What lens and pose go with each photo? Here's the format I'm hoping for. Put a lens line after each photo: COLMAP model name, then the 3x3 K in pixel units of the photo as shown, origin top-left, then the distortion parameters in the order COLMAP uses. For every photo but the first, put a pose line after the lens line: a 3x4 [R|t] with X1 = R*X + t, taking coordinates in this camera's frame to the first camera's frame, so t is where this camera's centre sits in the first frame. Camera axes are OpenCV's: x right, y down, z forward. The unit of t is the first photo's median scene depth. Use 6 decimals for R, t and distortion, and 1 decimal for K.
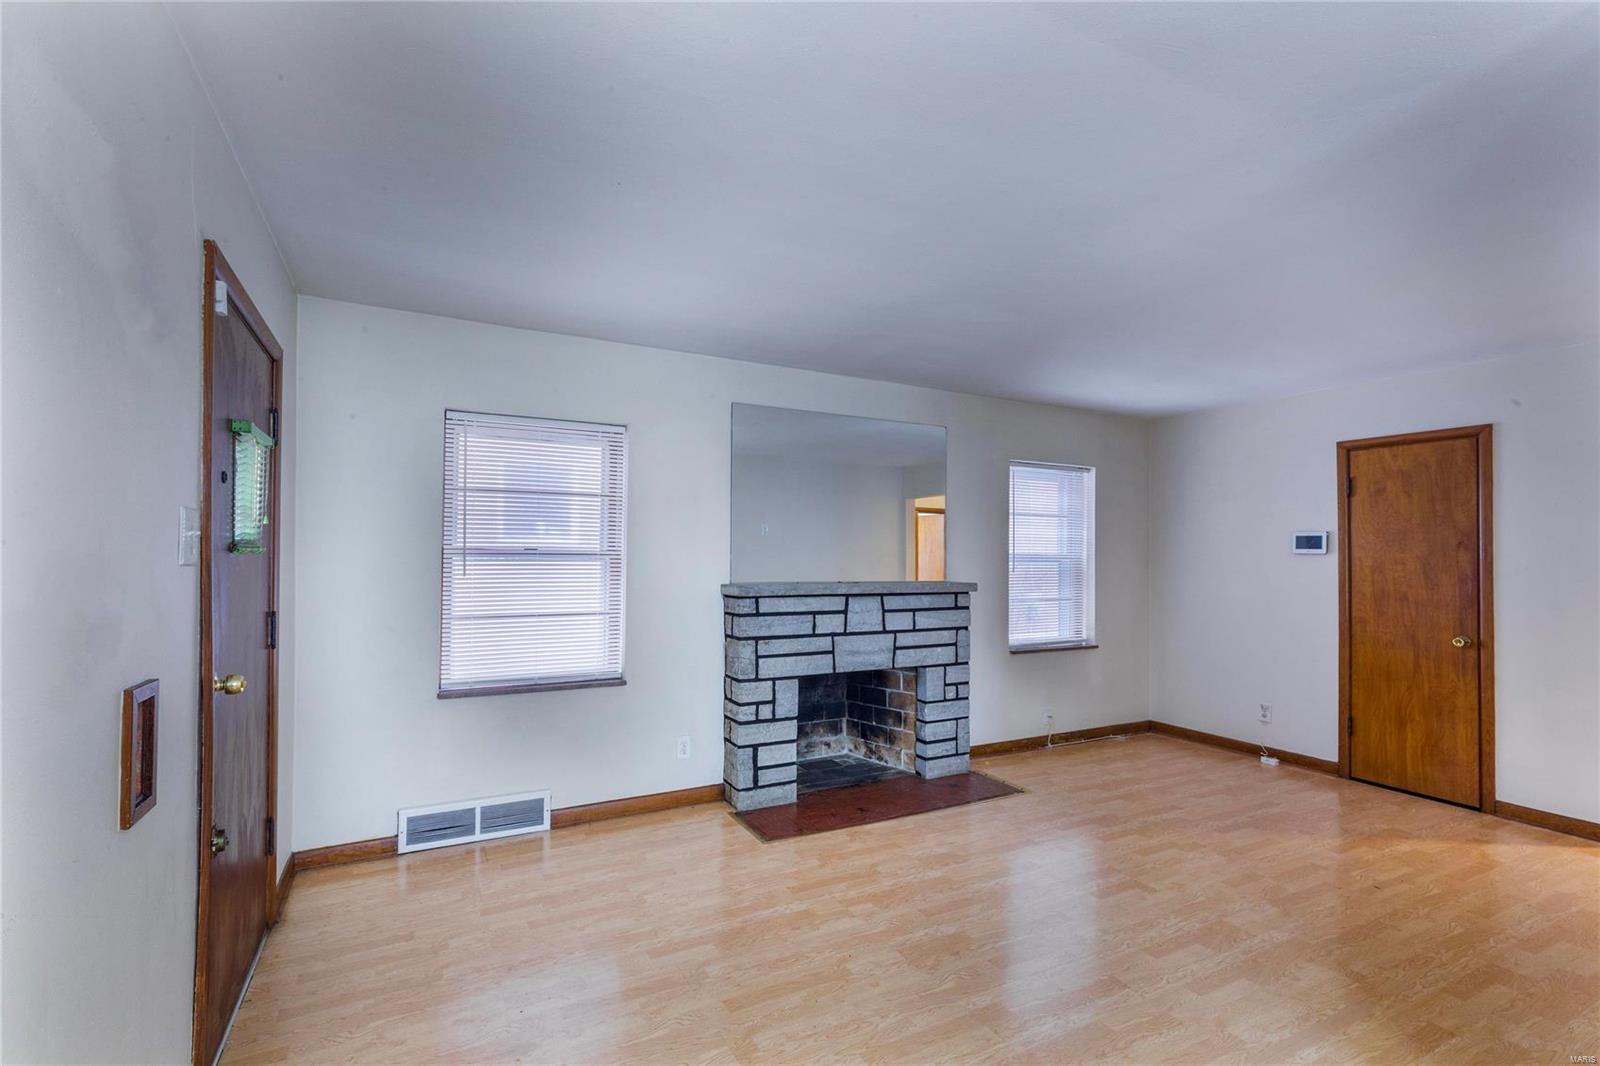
lens RADIAL K [[722.2, 0, 800.0], [0, 722.2, 543.0], [0, 0, 1]] dist [0.013631, -0.000512]
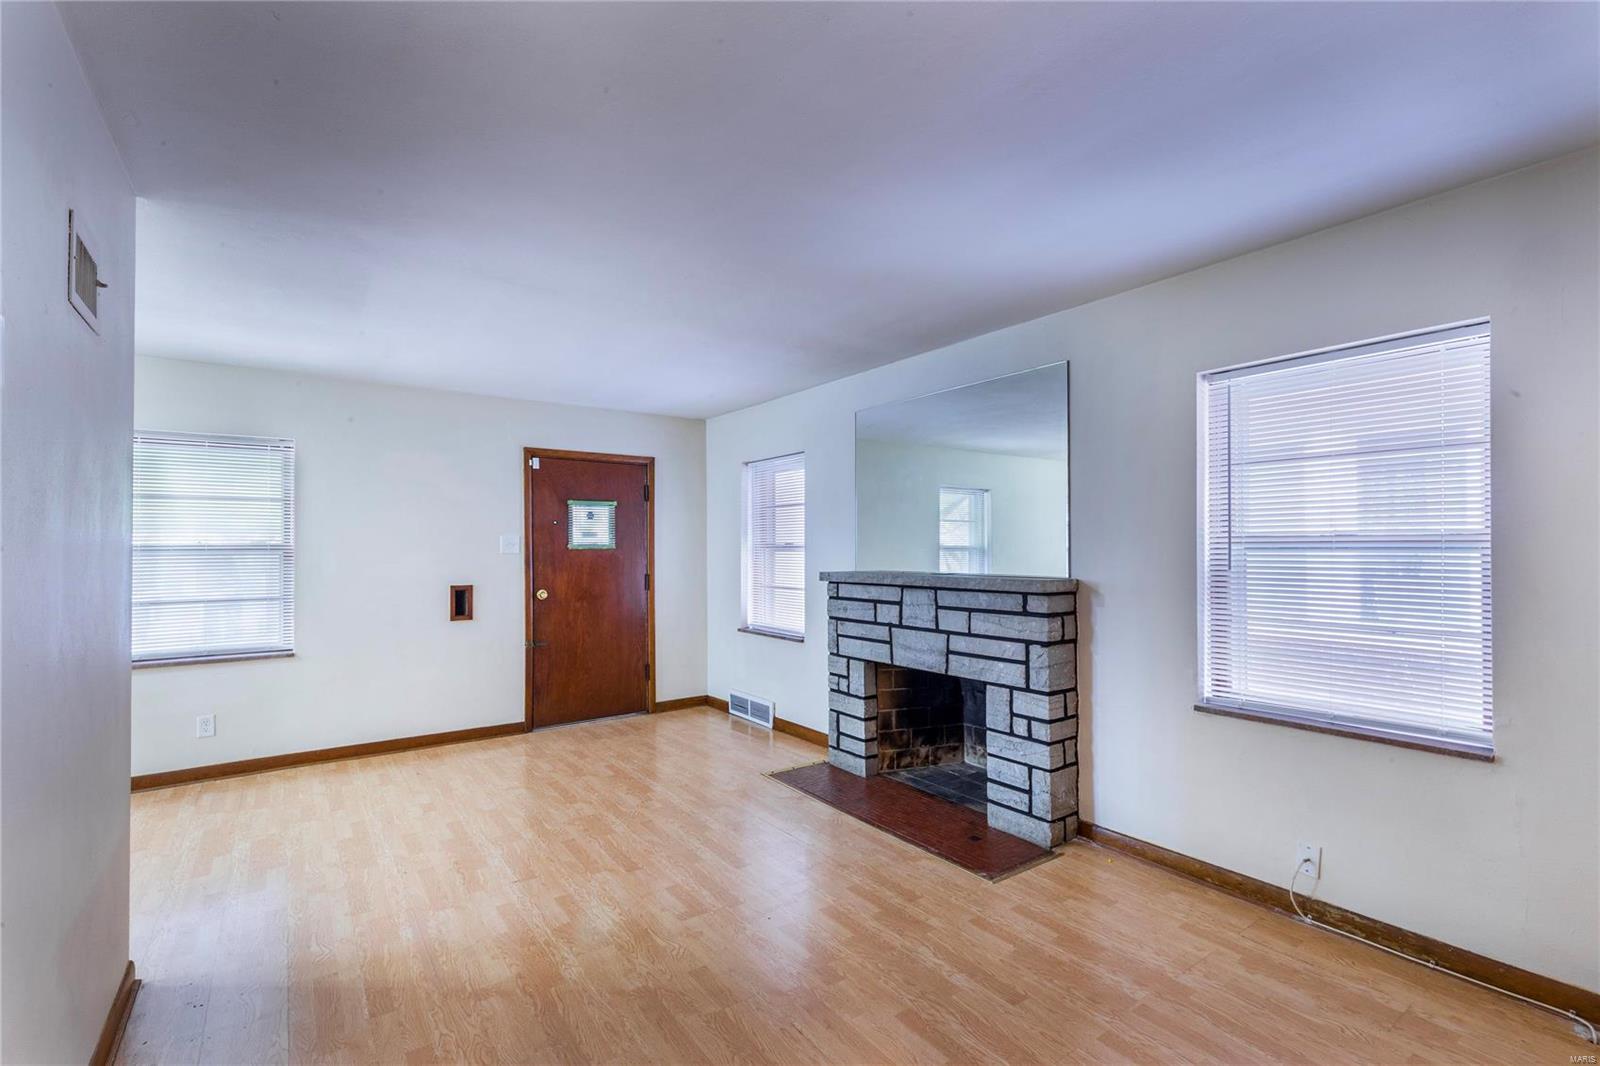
lens RADIAL K [[722.2, 0, 800.0], [0, 722.2, 543.0], [0, 0, 1]] dist [0.013631, -0.000512]
pose [[0.131486, -0.016159, -0.991186, 0.999584], [0.025919, 0.999581, -0.012858, 0.023799], [0.990979, -0.024000, 0.131850, 0.743031]]
